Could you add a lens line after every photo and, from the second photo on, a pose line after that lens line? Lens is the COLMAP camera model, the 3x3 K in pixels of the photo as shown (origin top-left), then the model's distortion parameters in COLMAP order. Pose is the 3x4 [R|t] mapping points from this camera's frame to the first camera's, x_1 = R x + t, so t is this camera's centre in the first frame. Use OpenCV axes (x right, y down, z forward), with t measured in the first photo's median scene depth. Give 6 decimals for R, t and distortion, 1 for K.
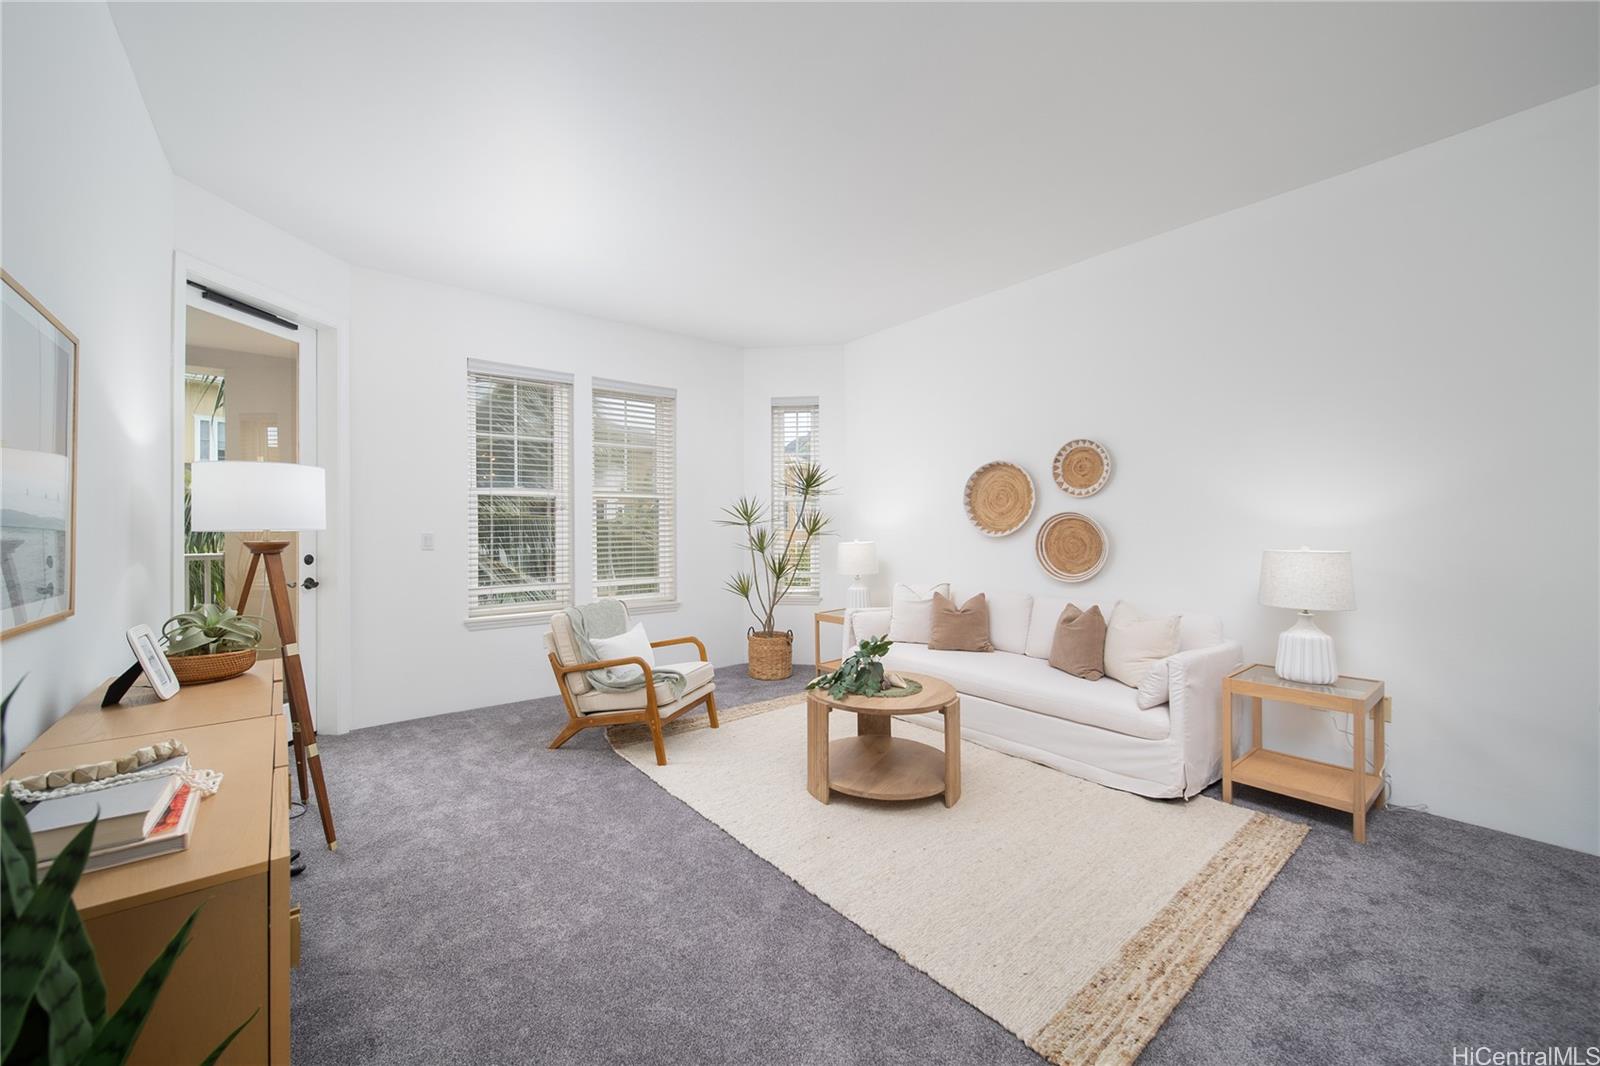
lens RADIAL K [[577.9, 0, 799.7], [0, 577.9, 531.4], [0, 0, 1]] dist [-0.002343, -0.000108]
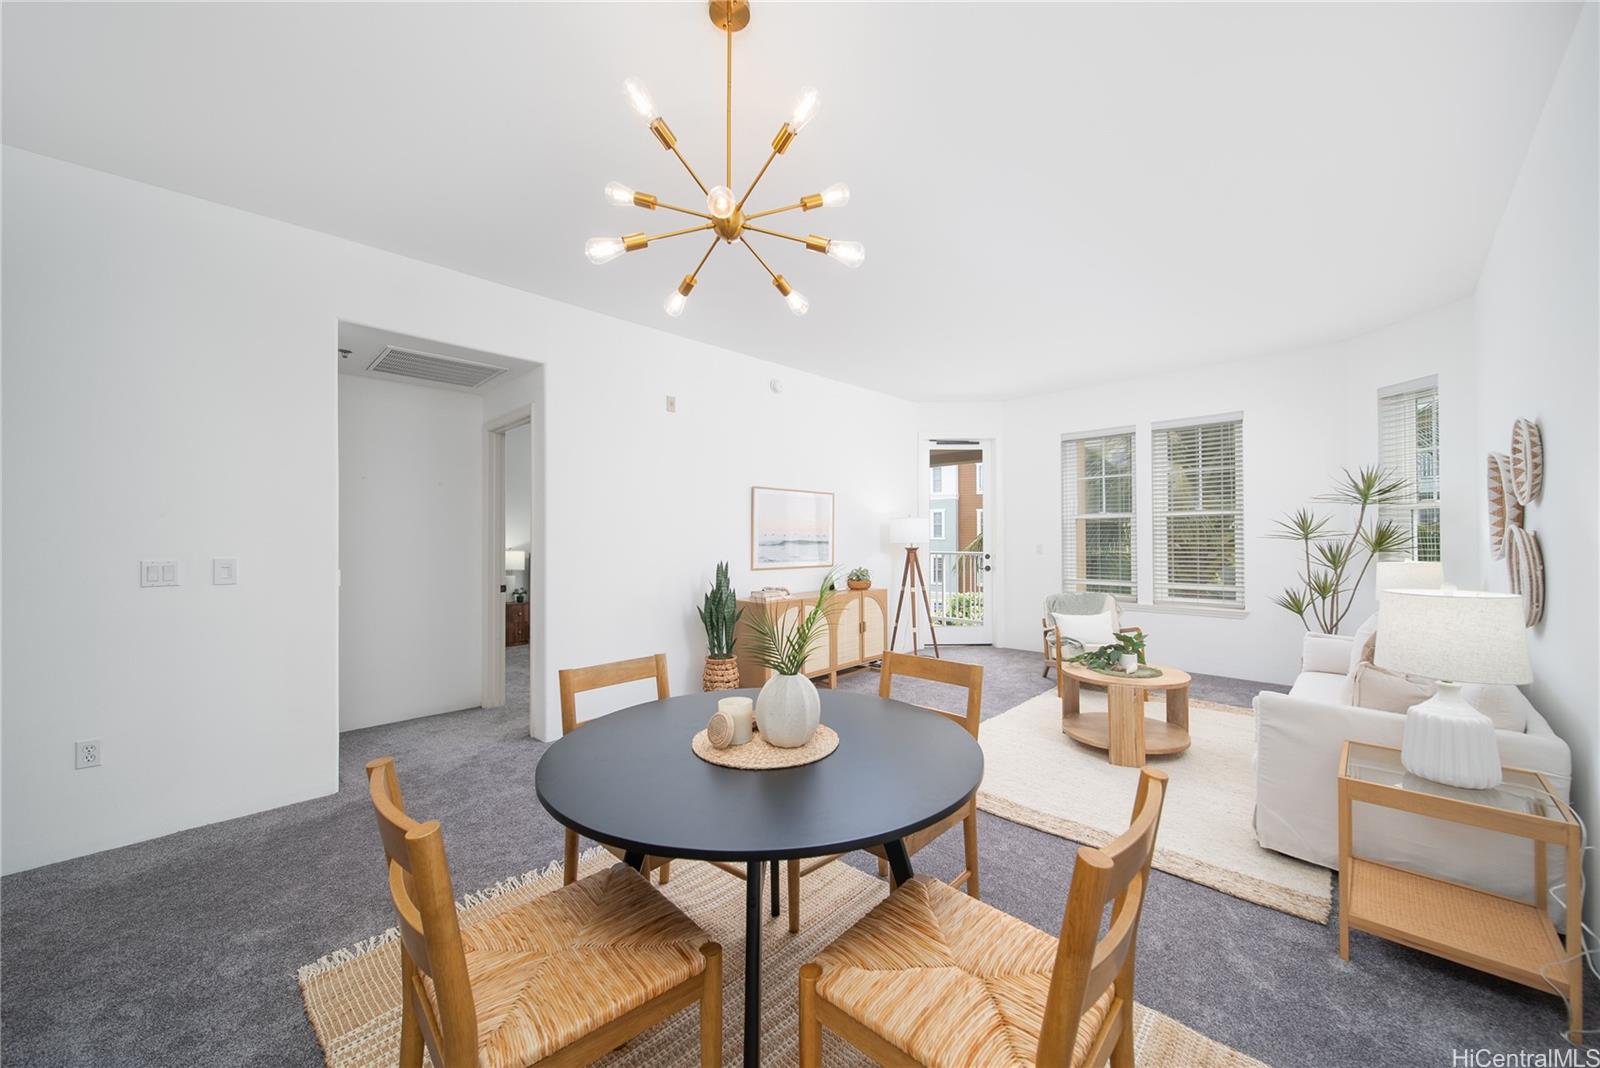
lens RADIAL K [[577.9, 0, 809.1], [0, 577.9, 532.7], [0, 0, 1]] dist [-0.002343, -0.000108]
pose [[0.135447, -0.009830, -0.990736, 0.817539], [-0.003489, 0.999940, -0.010399, -0.008677], [0.990778, 0.004865, 0.135404, 0.092635]]
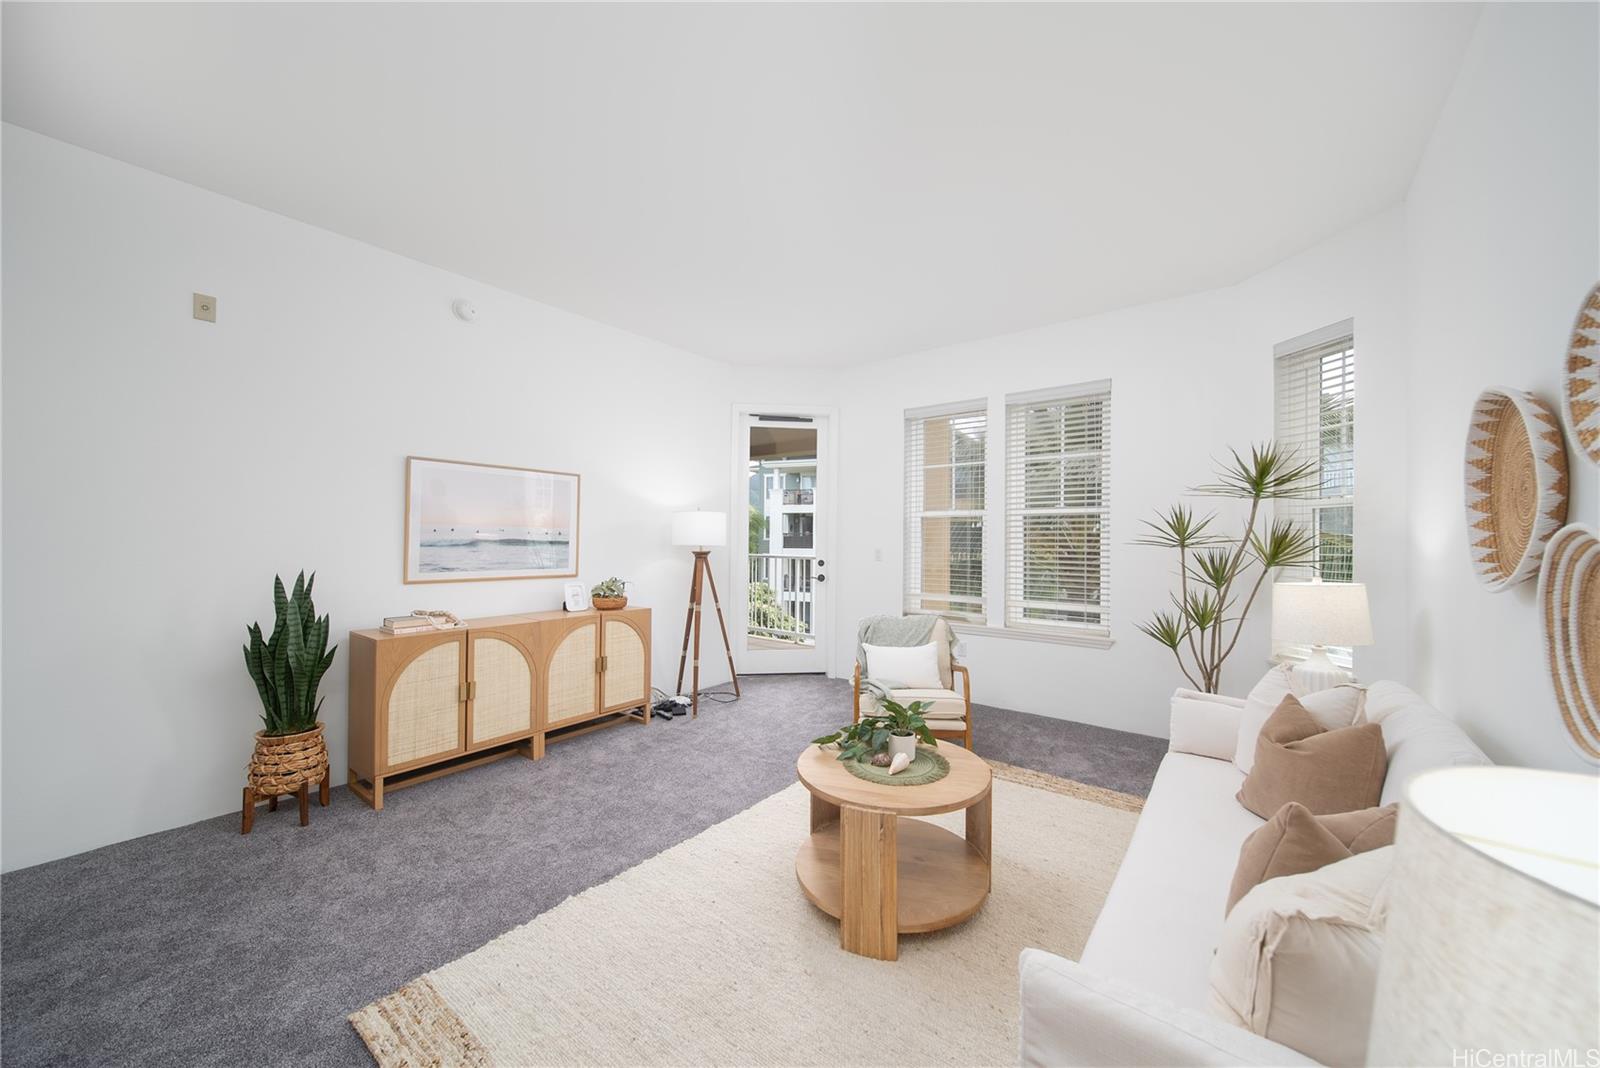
lens RADIAL K [[577.9, 0, 802.5], [0, 577.9, 535.0], [0, 0, 1]] dist [-0.002343, -0.000108]
pose [[0.247797, -0.004256, -0.968803, 0.530757], [-0.016331, 0.999830, -0.008569, -0.011478], [0.968674, 0.017945, 0.247685, 0.436702]]
